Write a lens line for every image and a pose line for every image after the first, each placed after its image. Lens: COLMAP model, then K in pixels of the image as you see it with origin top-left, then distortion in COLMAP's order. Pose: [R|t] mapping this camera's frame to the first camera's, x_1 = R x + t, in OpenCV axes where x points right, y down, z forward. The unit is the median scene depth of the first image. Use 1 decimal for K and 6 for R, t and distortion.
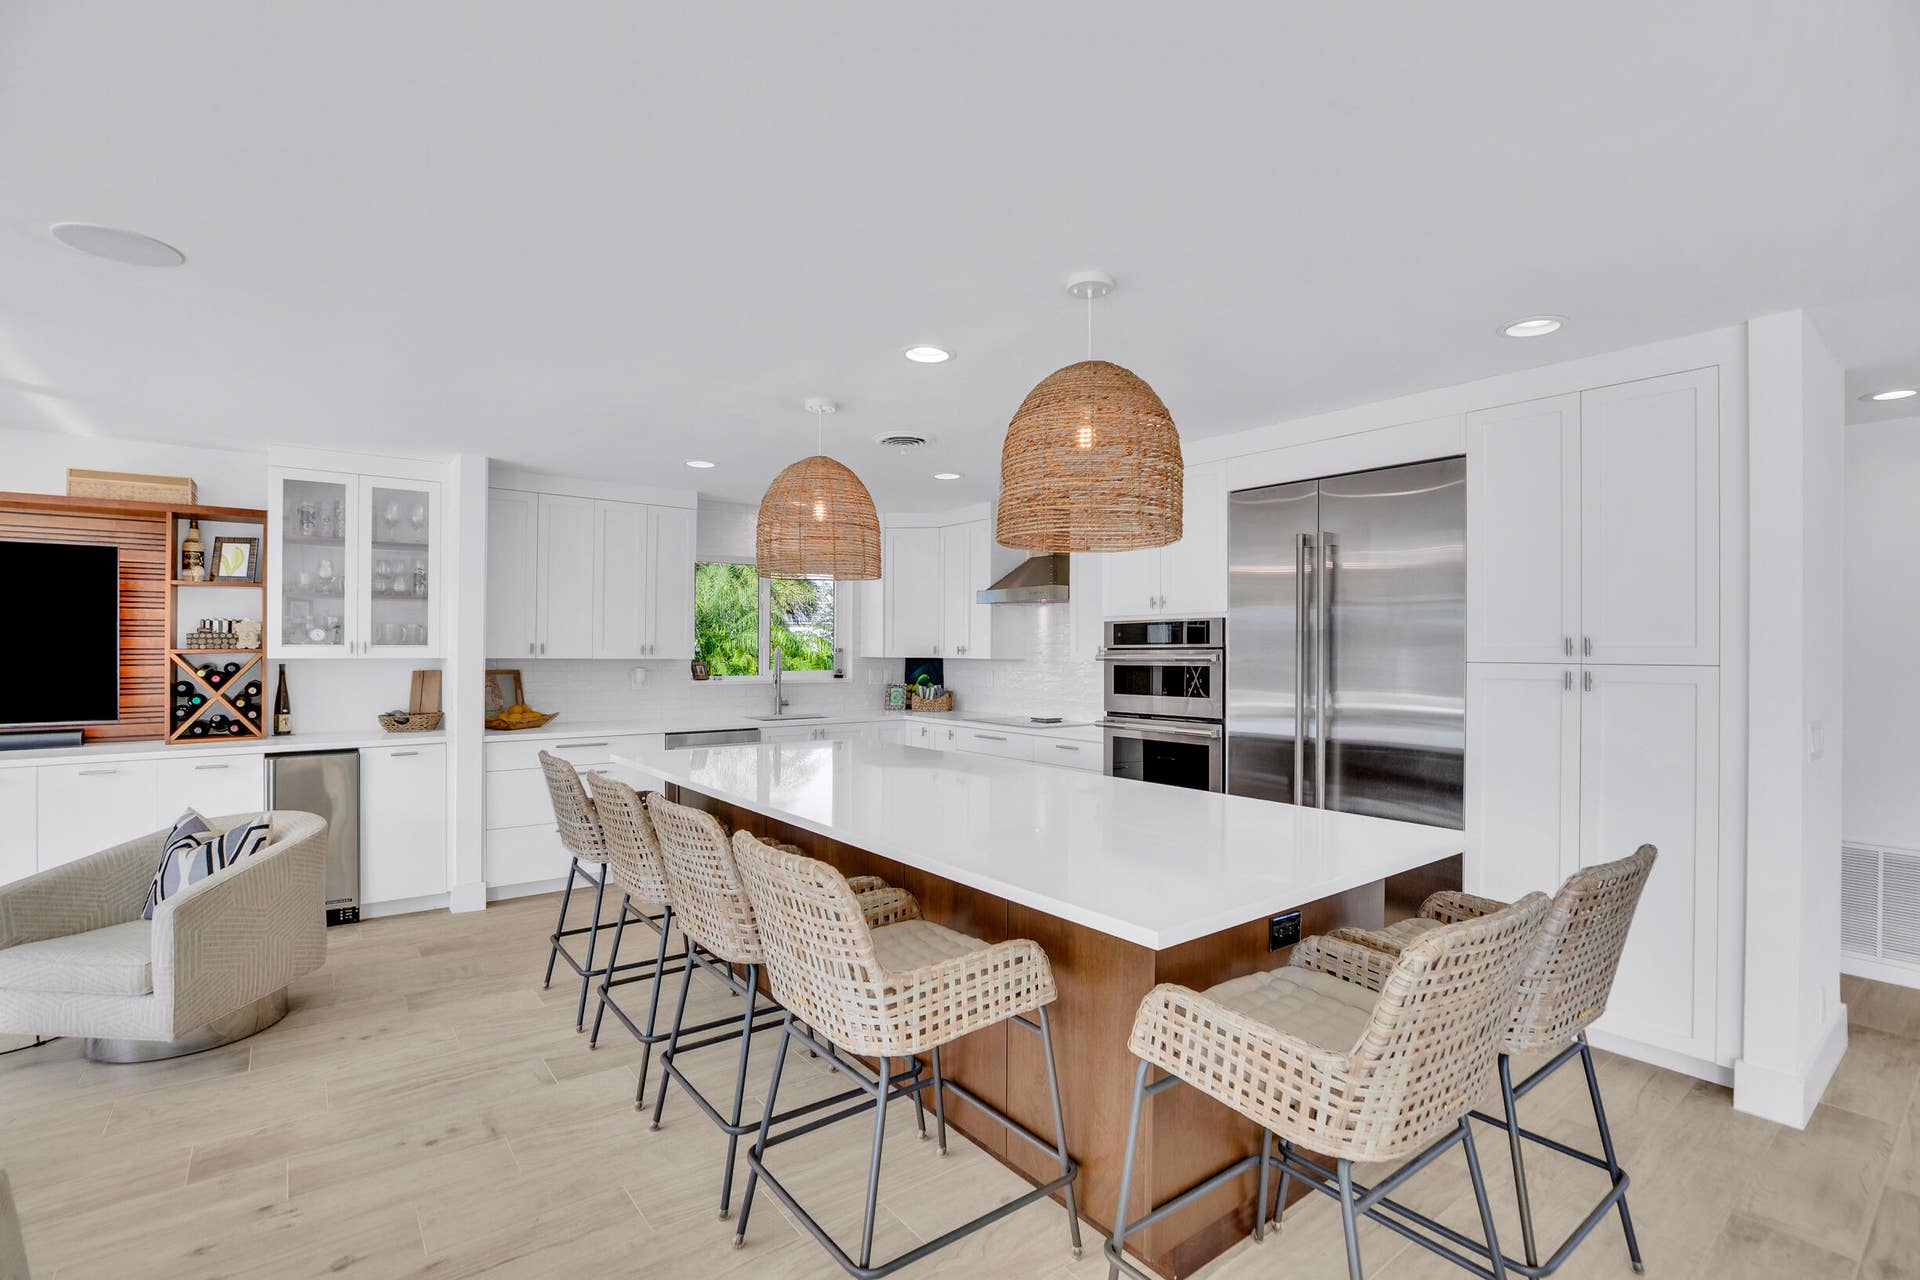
lens RADIAL K [[876.3, 0, 966.3], [0, 876.3, 647.9], [0, 0, 1]] dist [-0.036906, 0.000568]
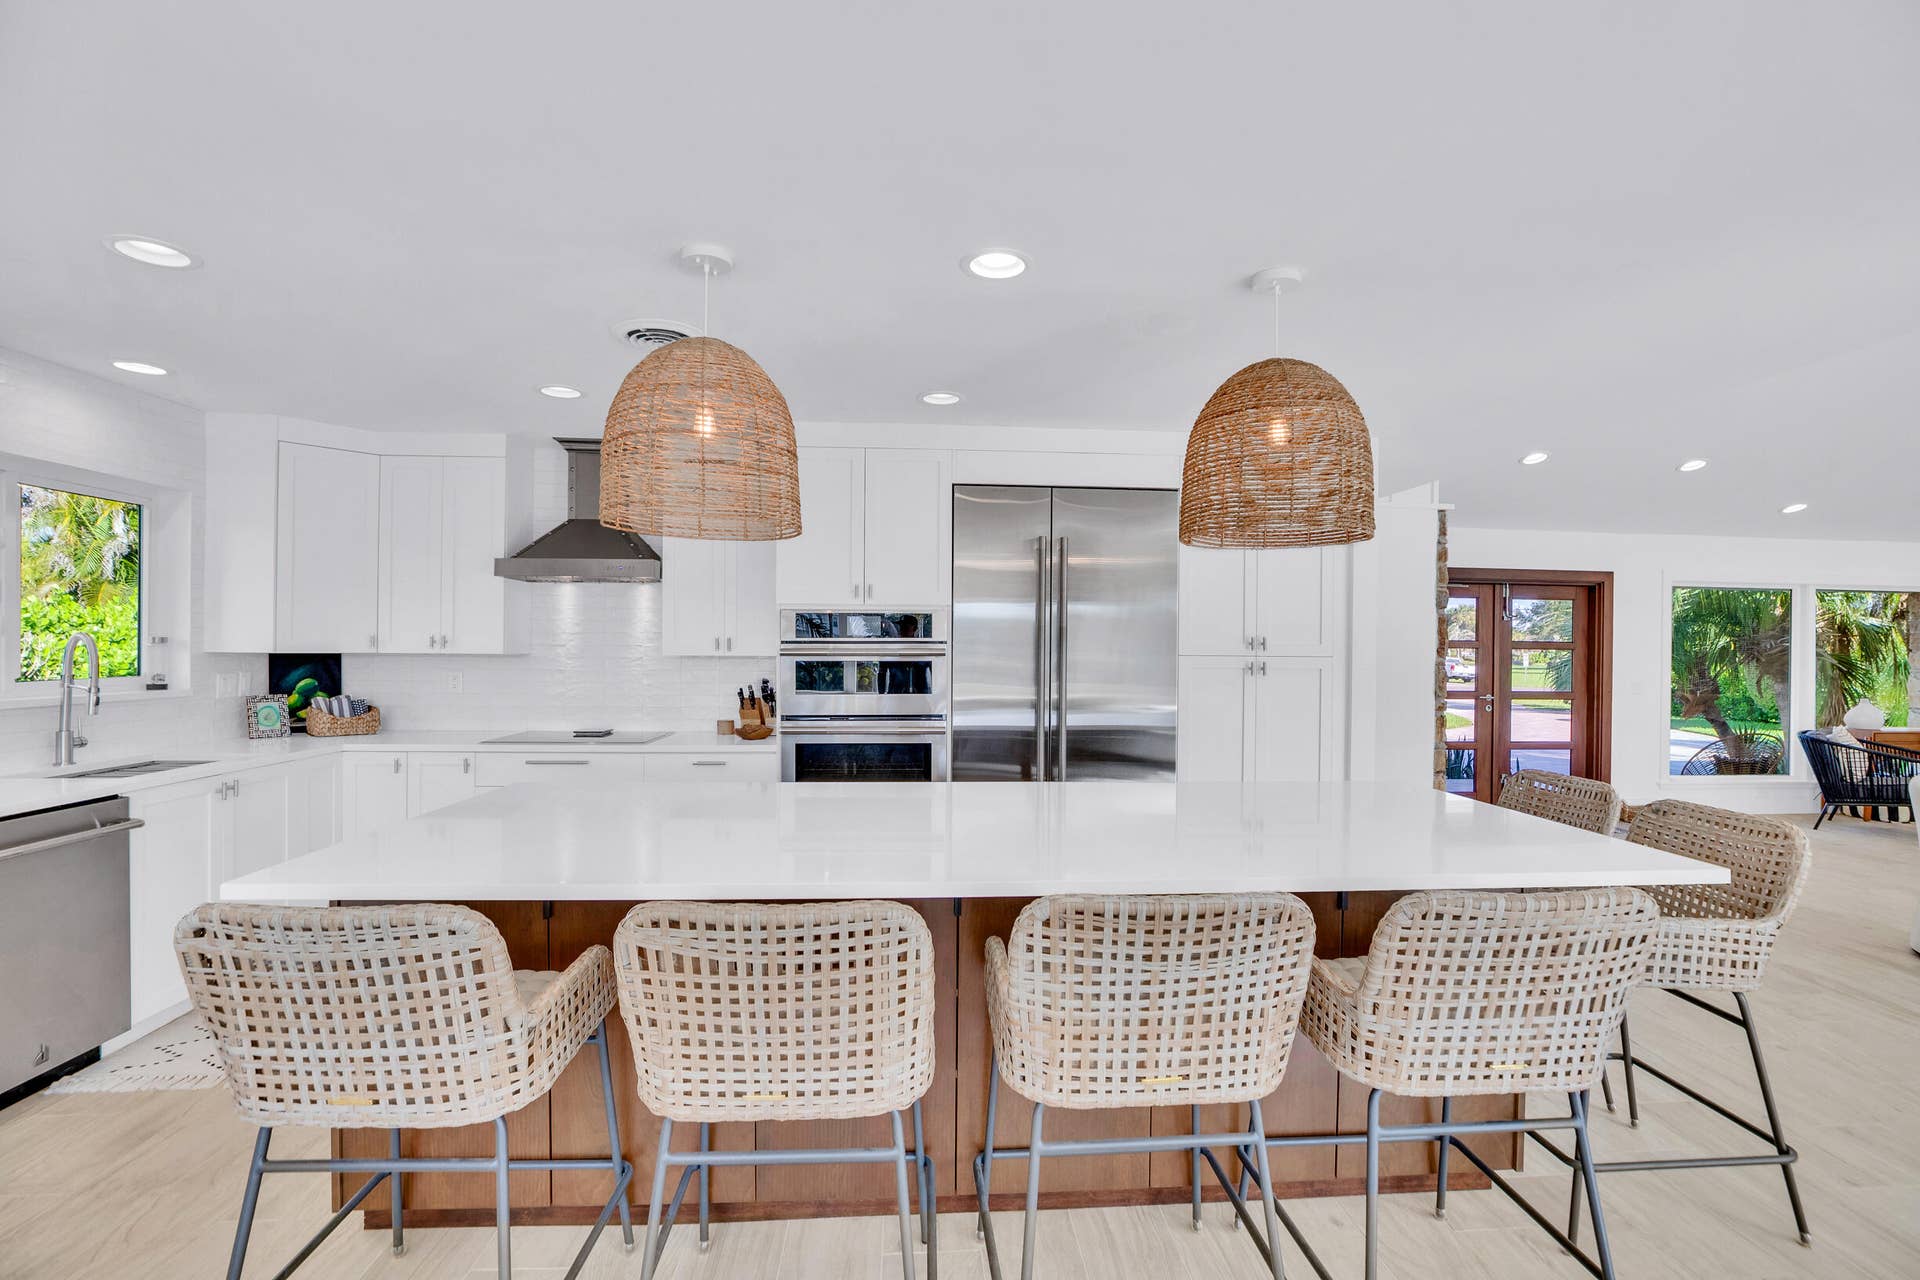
lens RADIAL K [[876.3, 0, 967.4], [0, 876.3, 652.8], [0, 0, 1]] dist [-0.036906, 0.000568]
pose [[0.565405, -0.007534, 0.824779, -0.475113], [-0.007020, 0.999878, 0.013946, -0.001718], [-0.824783, -0.013675, 0.565283, 0.398583]]
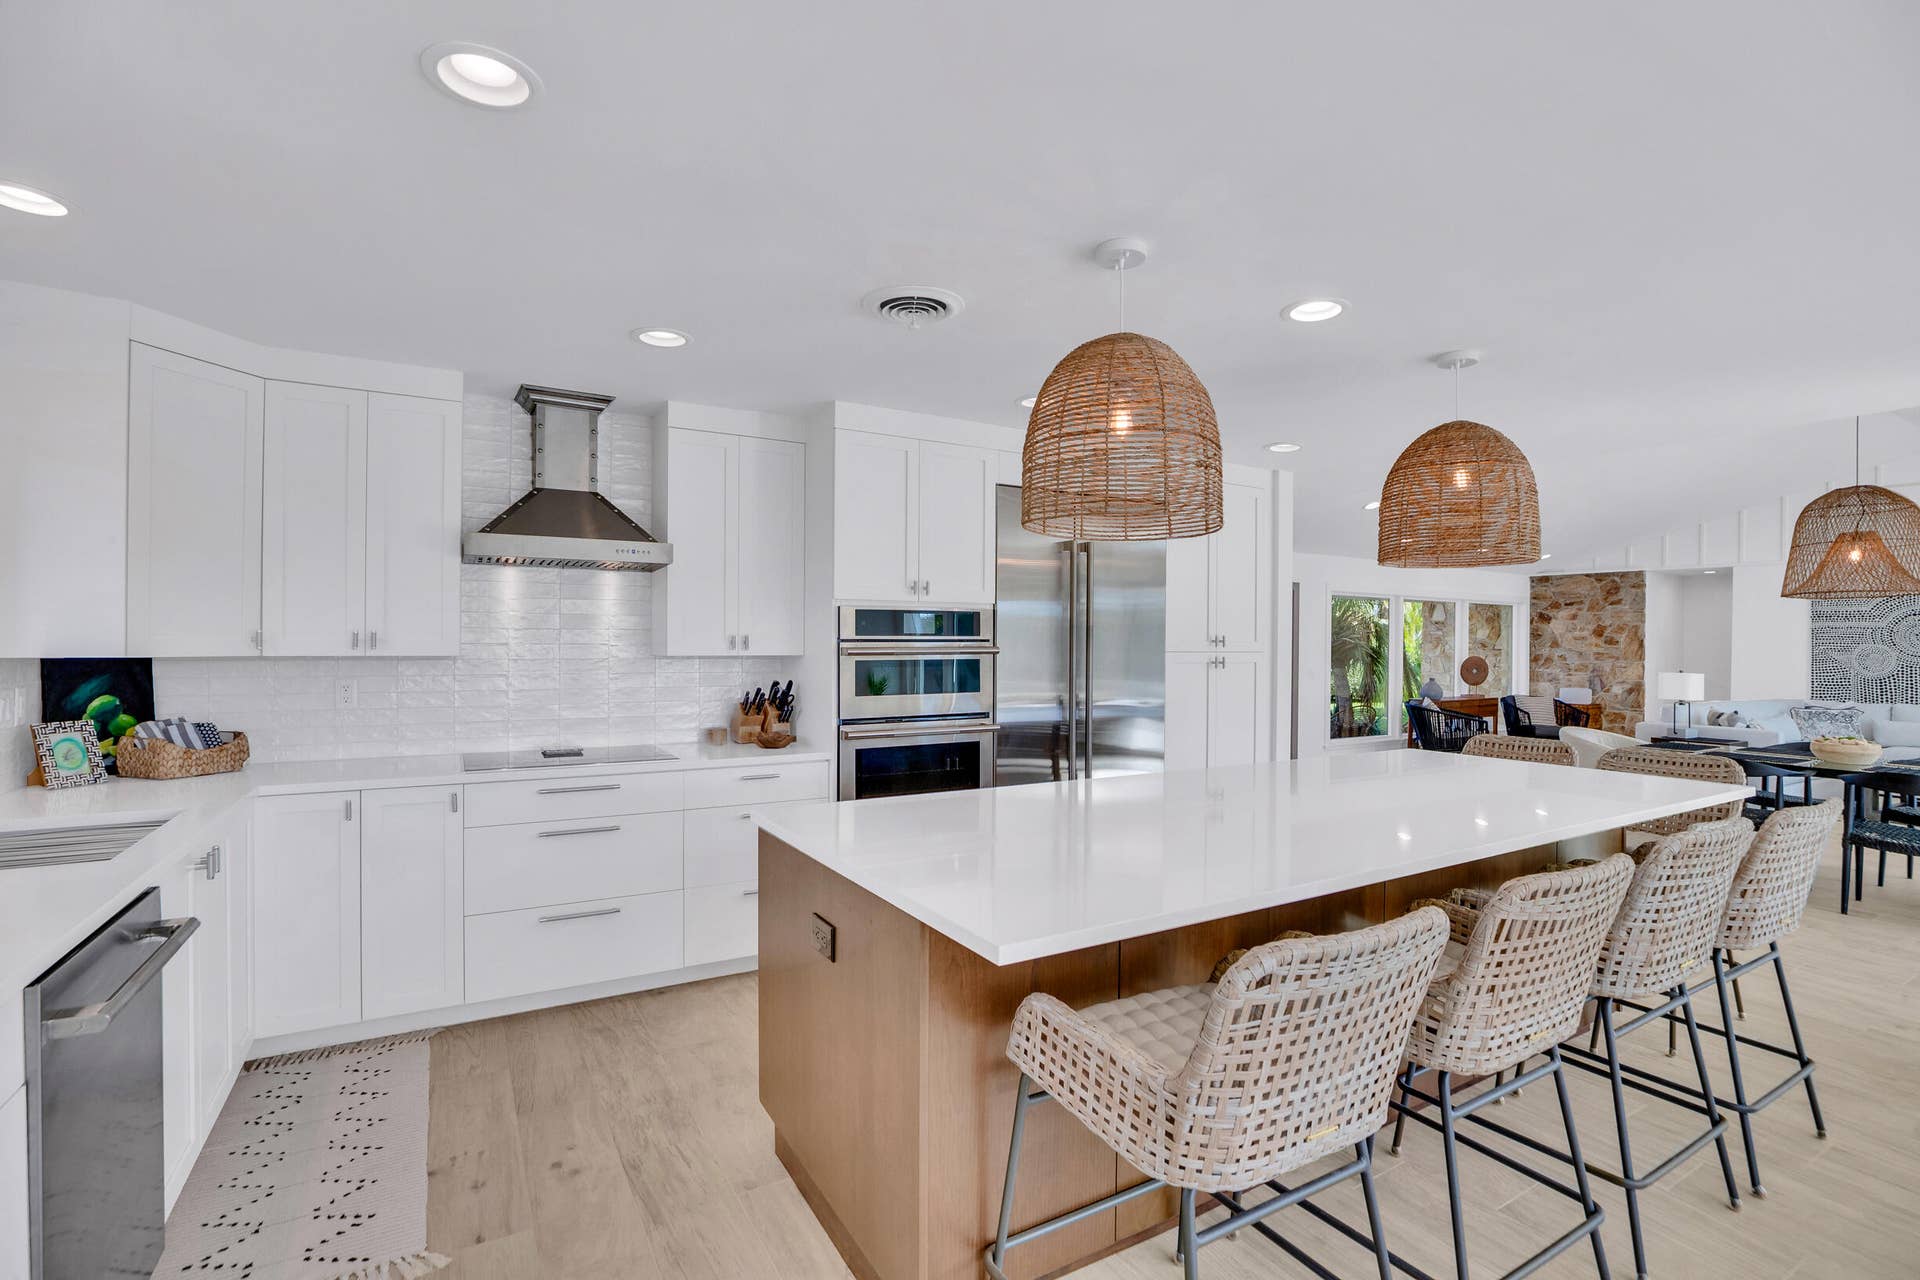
lens RADIAL K [[876.3, 0, 972.4], [0, 876.3, 648.7], [0, 0, 1]] dist [-0.036906, 0.000568]
pose [[0.122329, -0.010832, 0.992431, -0.658356], [-0.007635, 0.999901, 0.011854, -0.001822], [-0.992460, -0.009027, 0.122234, 0.852719]]
